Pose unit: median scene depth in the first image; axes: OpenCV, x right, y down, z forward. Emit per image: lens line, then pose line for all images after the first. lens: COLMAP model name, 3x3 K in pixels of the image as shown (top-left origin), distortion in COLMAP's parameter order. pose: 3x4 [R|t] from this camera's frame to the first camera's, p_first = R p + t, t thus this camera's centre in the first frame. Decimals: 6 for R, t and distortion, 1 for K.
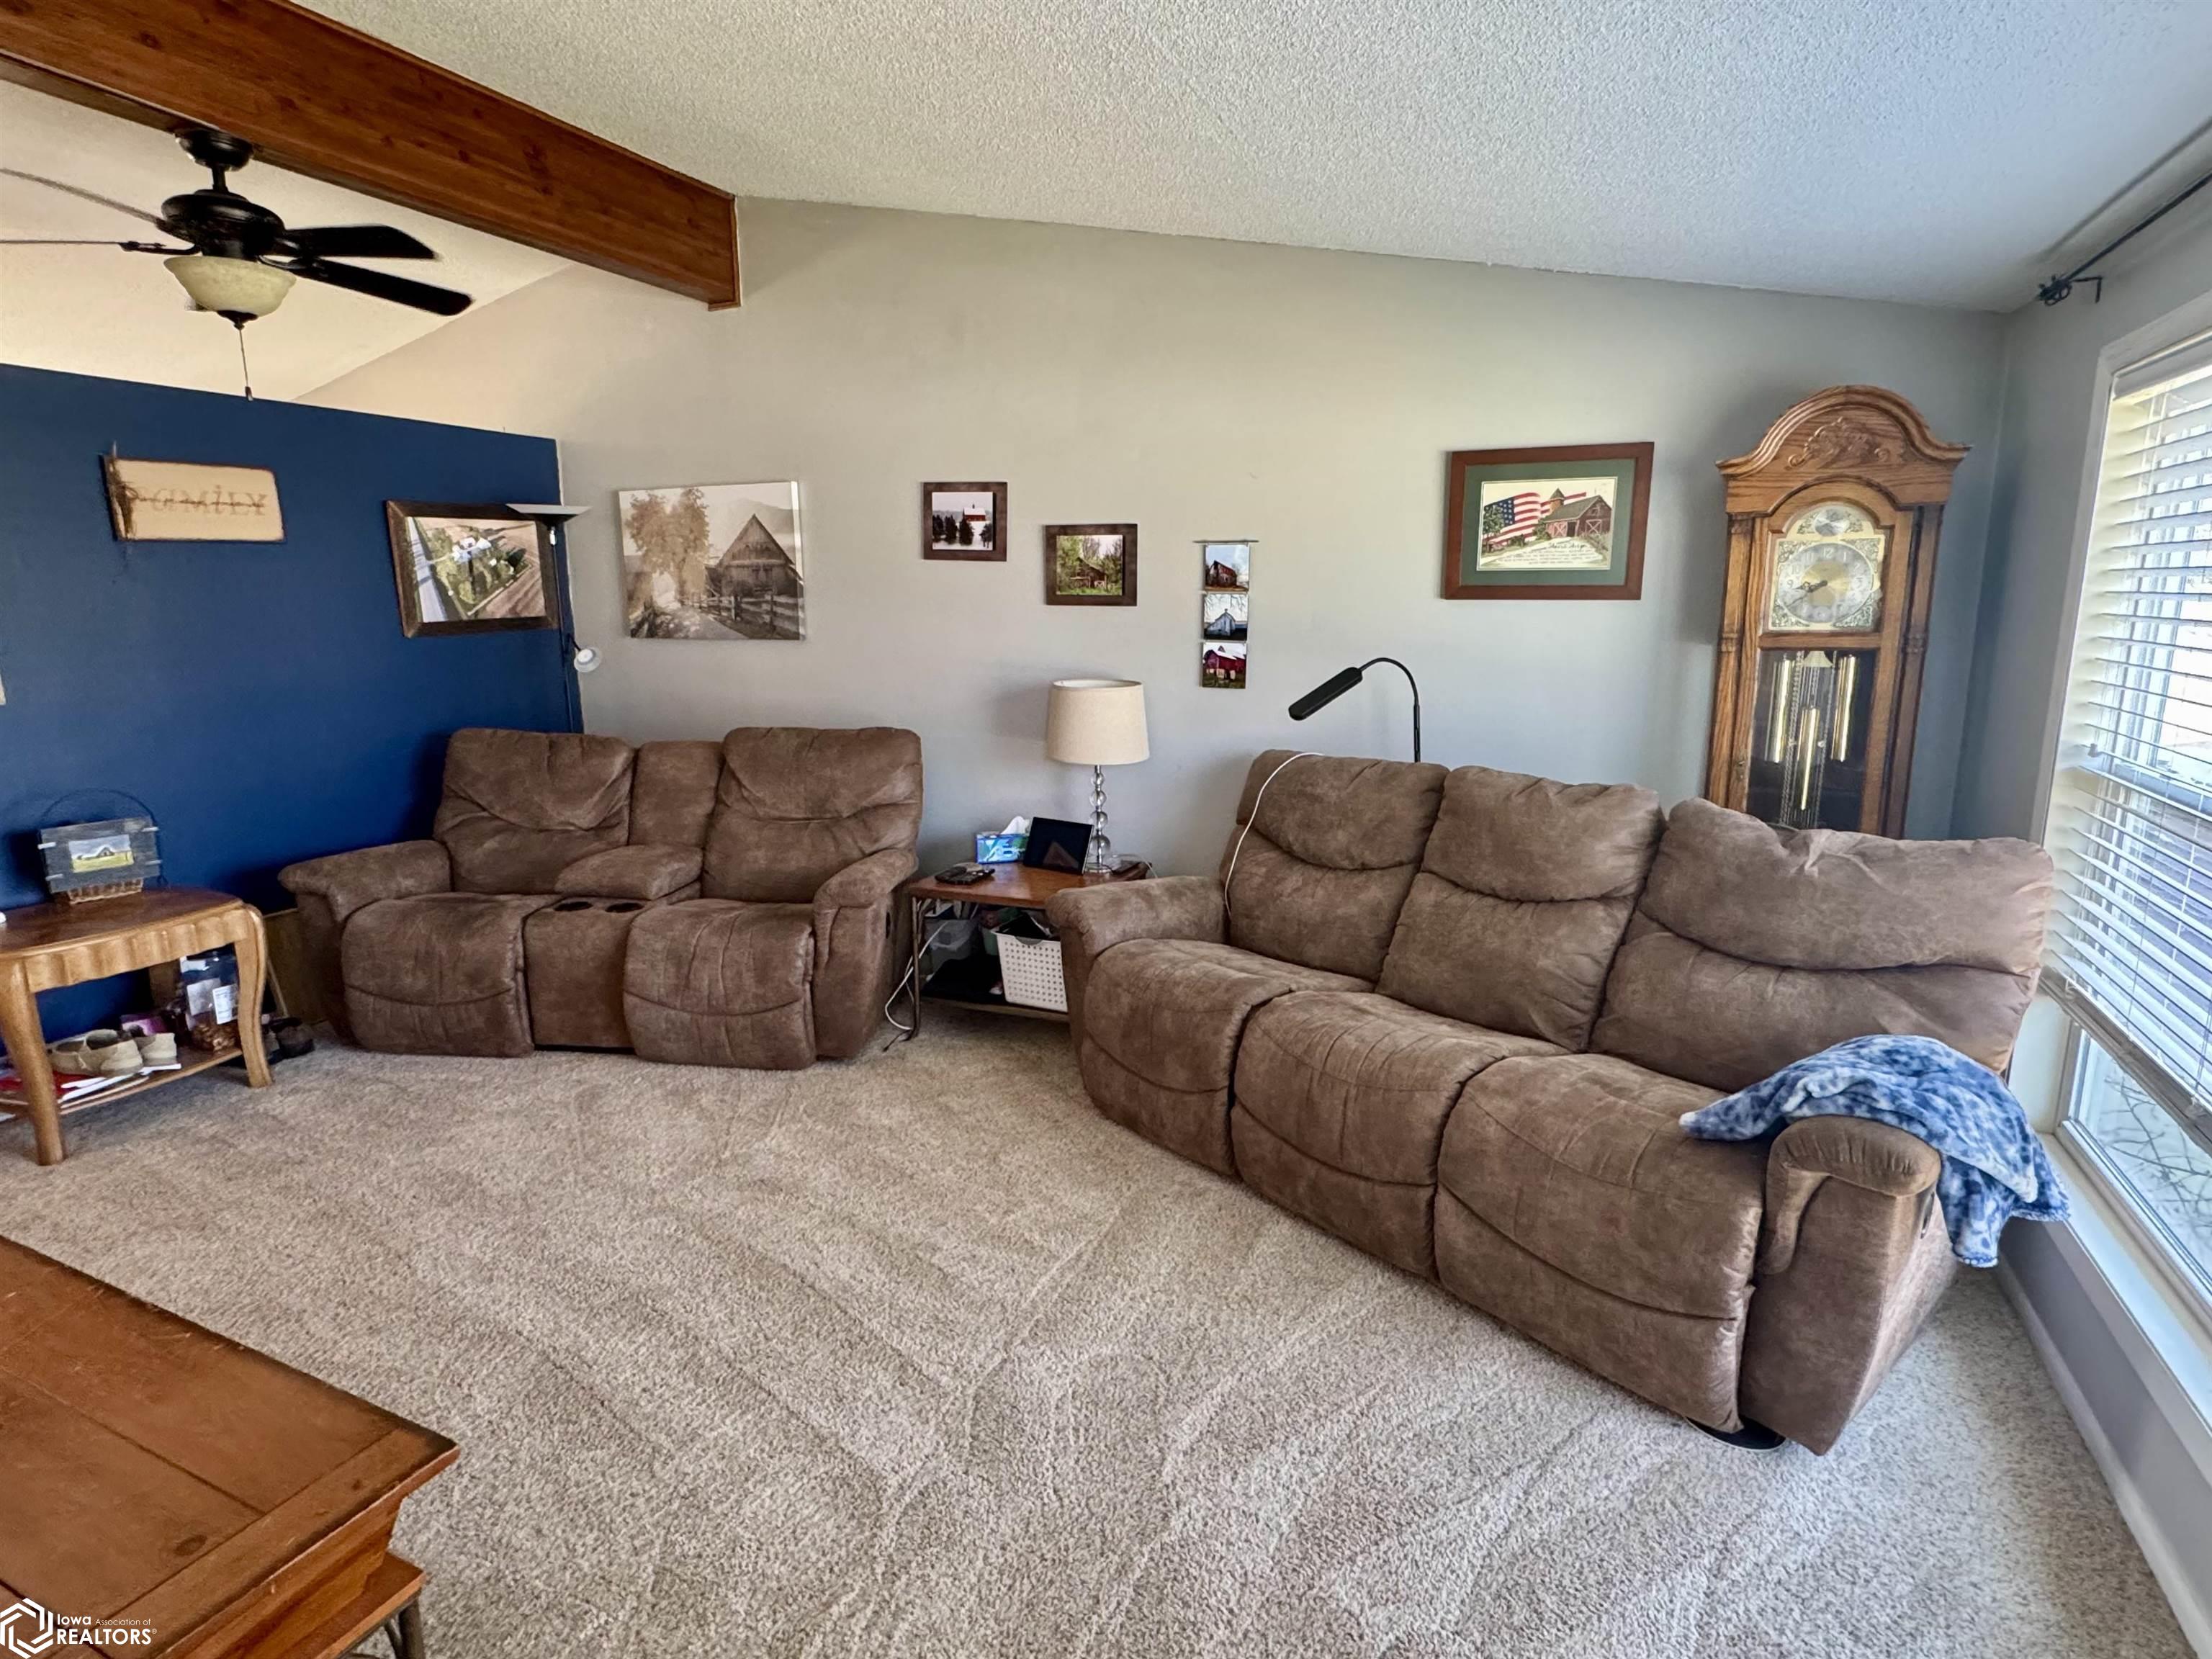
lens RADIAL K [[1144.0, 0, 1105.9], [0, 1144.0, 825.6], [0, 0, 1]] dist [0.003512, -0.000029]
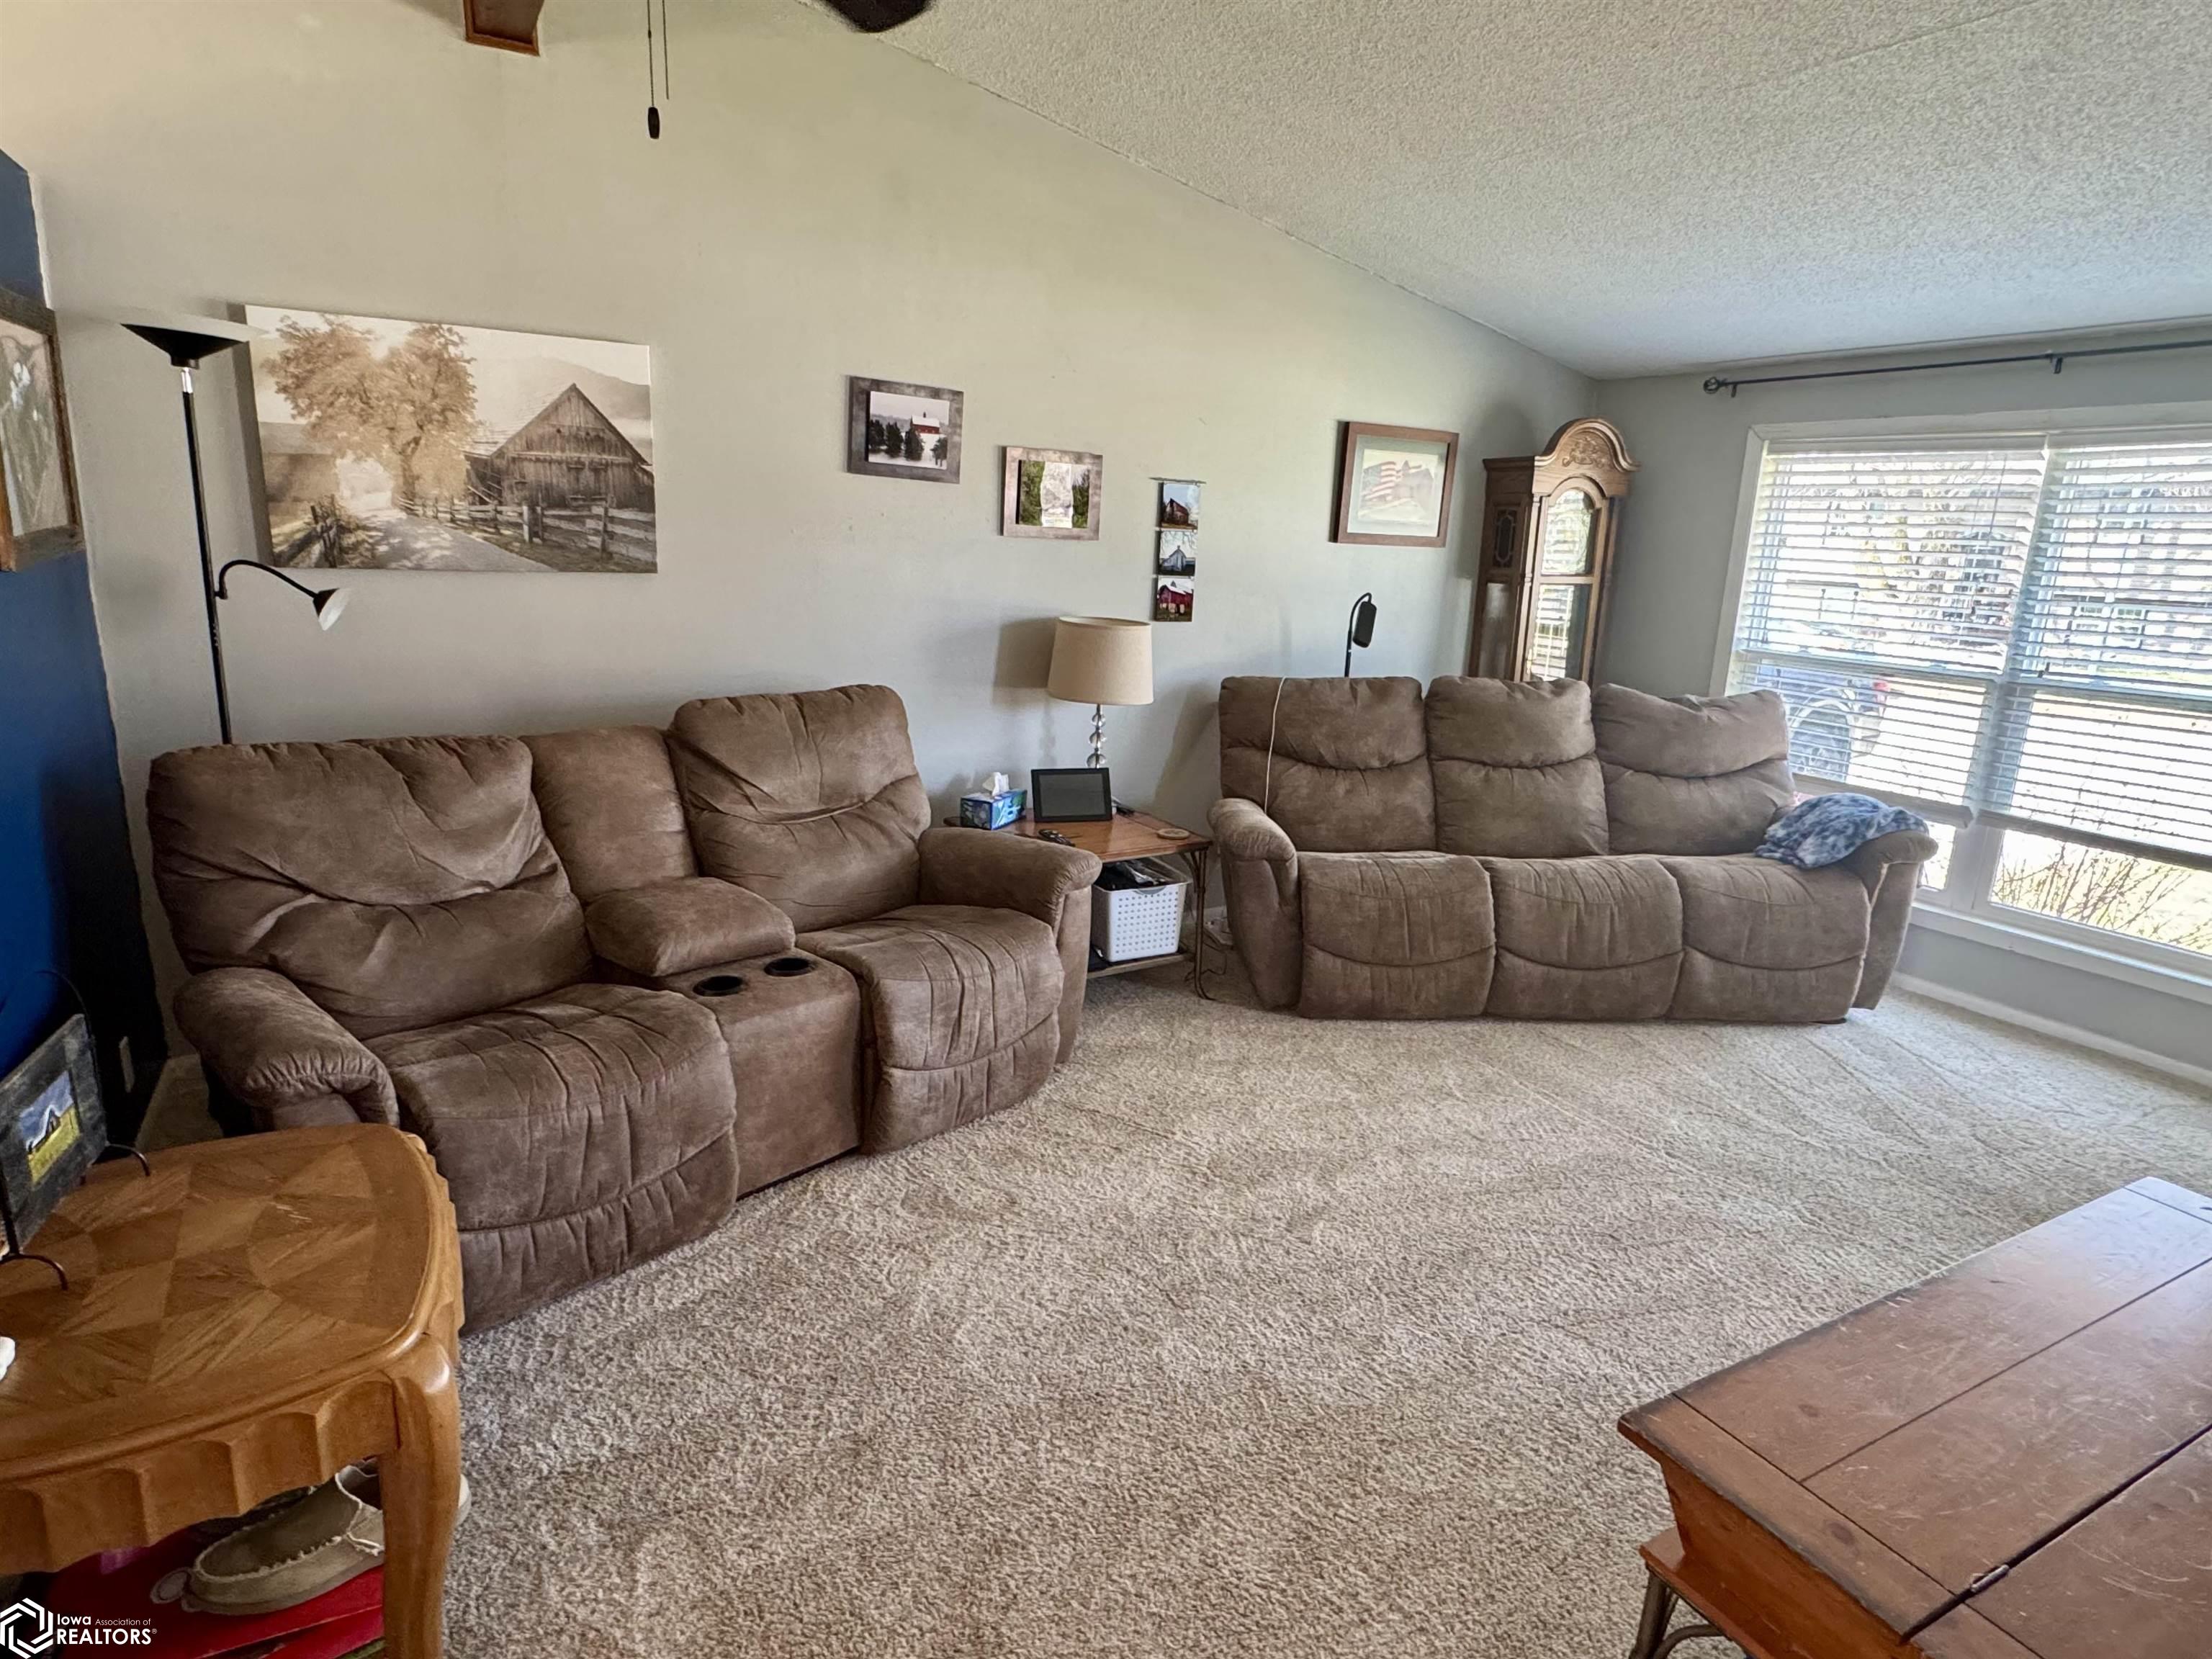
lens RADIAL K [[1226.6, 0, 1108.6], [0, 1226.6, 824.8], [0, 0, 1]] dist [0.000952, 0.000484]
pose [[0.593261, -0.166153, 0.787677, -0.787883], [0.114646, 0.985933, 0.121625, -0.074444], [-0.796805, 0.018149, 0.603965, 0.346095]]
